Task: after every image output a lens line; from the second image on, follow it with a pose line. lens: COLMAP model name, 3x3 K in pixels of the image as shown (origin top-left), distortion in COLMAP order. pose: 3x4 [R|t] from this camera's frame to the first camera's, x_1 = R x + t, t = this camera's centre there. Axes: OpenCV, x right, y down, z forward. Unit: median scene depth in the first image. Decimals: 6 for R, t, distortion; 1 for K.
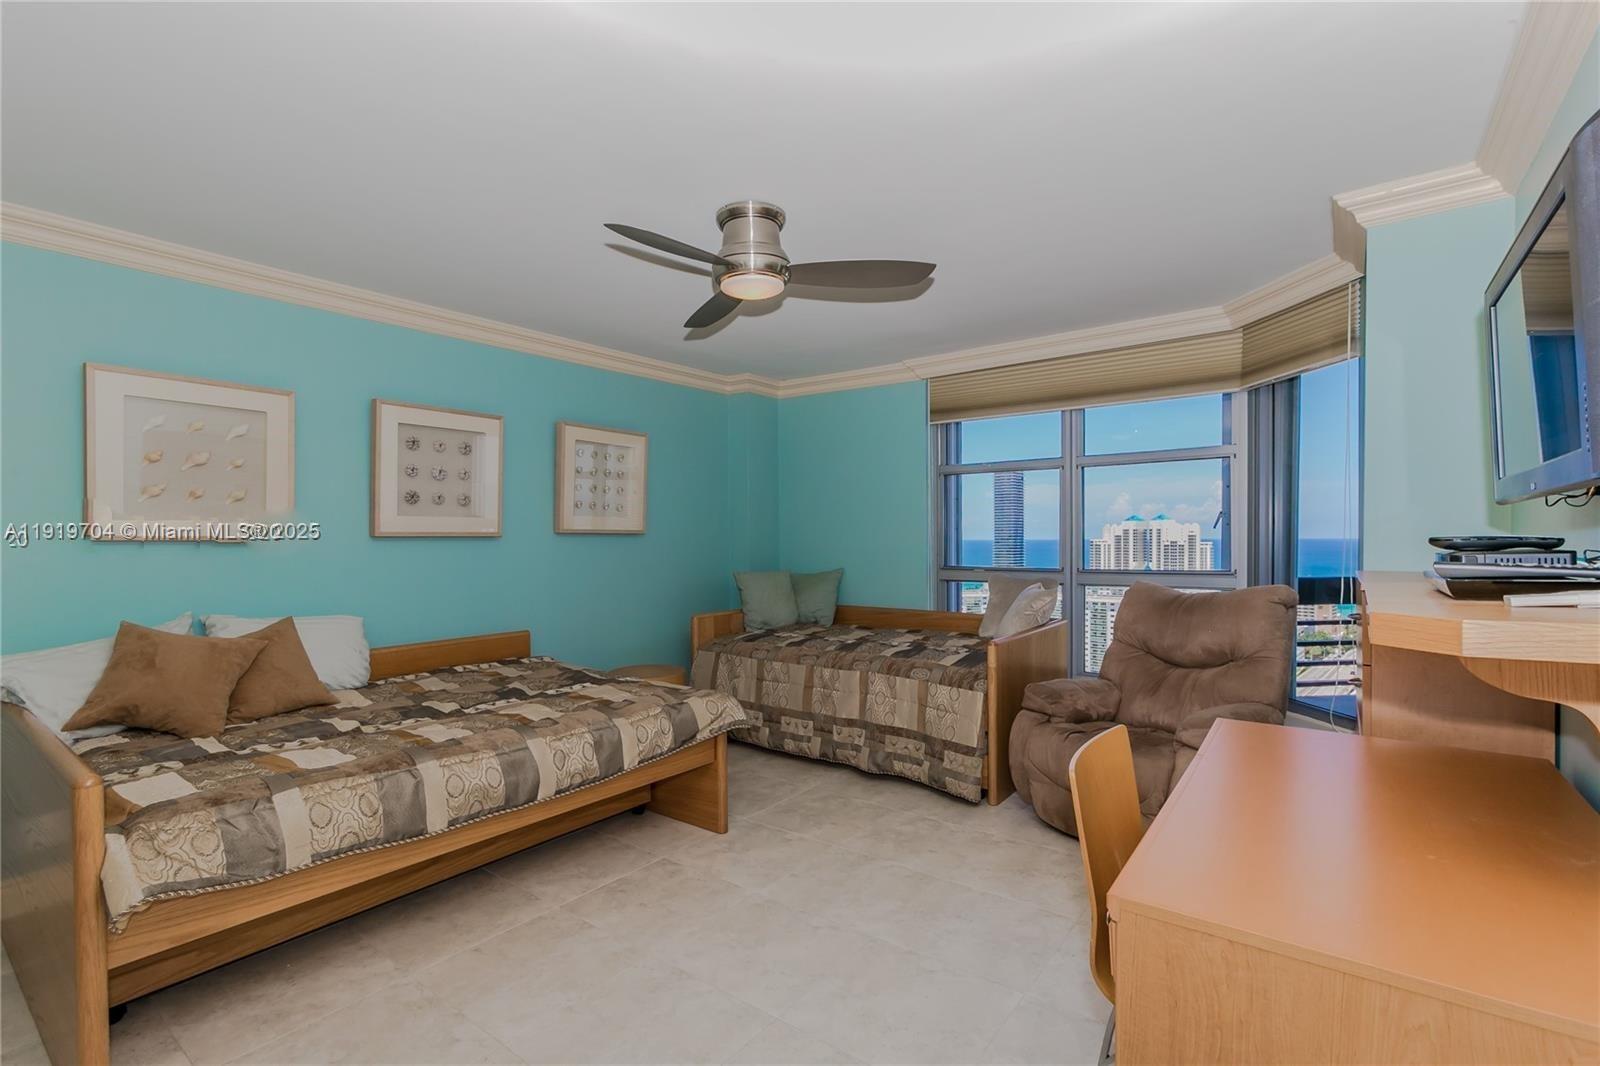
lens RADIAL K [[740.4, 0, 746.2], [0, 740.4, 549.3], [0, 0, 1]] dist [-0.001730, -0.000236]
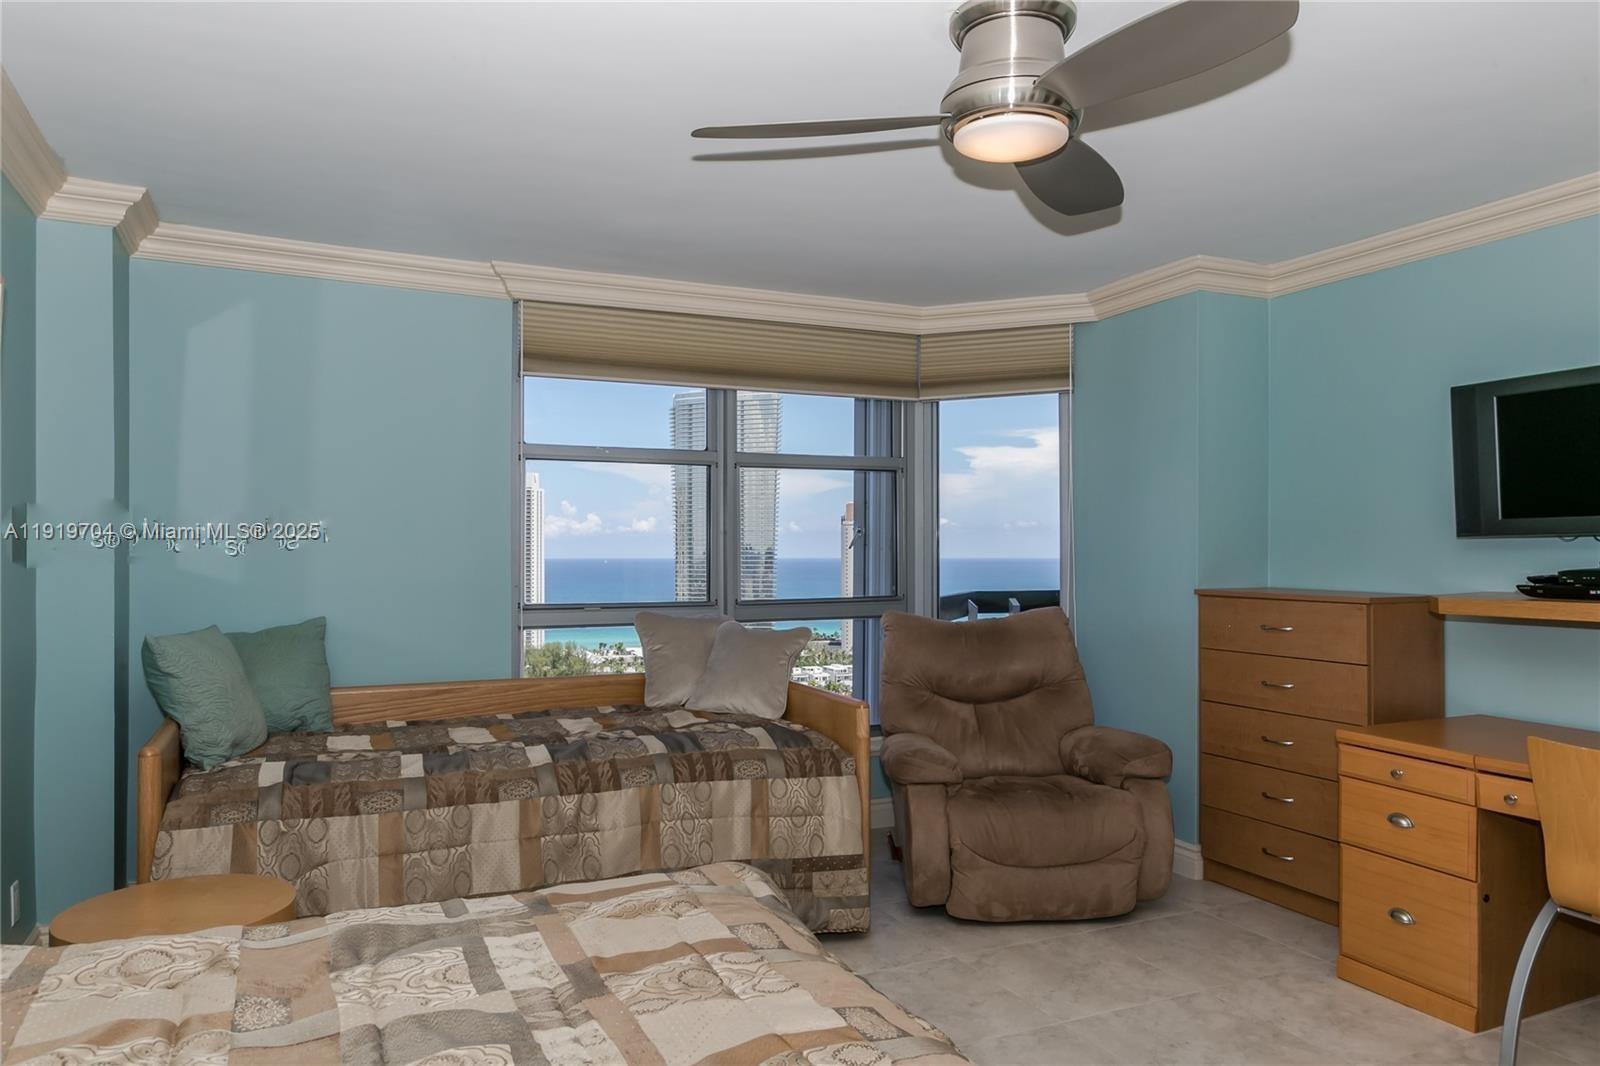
lens RADIAL K [[1051.0, 0, 797.6], [0, 1051.0, 556.7], [0, 0, 1]] dist [0.035322, 0.000103]
pose [[0.450685, 0.001484, 0.892682, -0.582310], [0.013623, 0.999871, -0.008540, -0.010375], [-0.892579, 0.016010, 0.450607, 0.550358]]
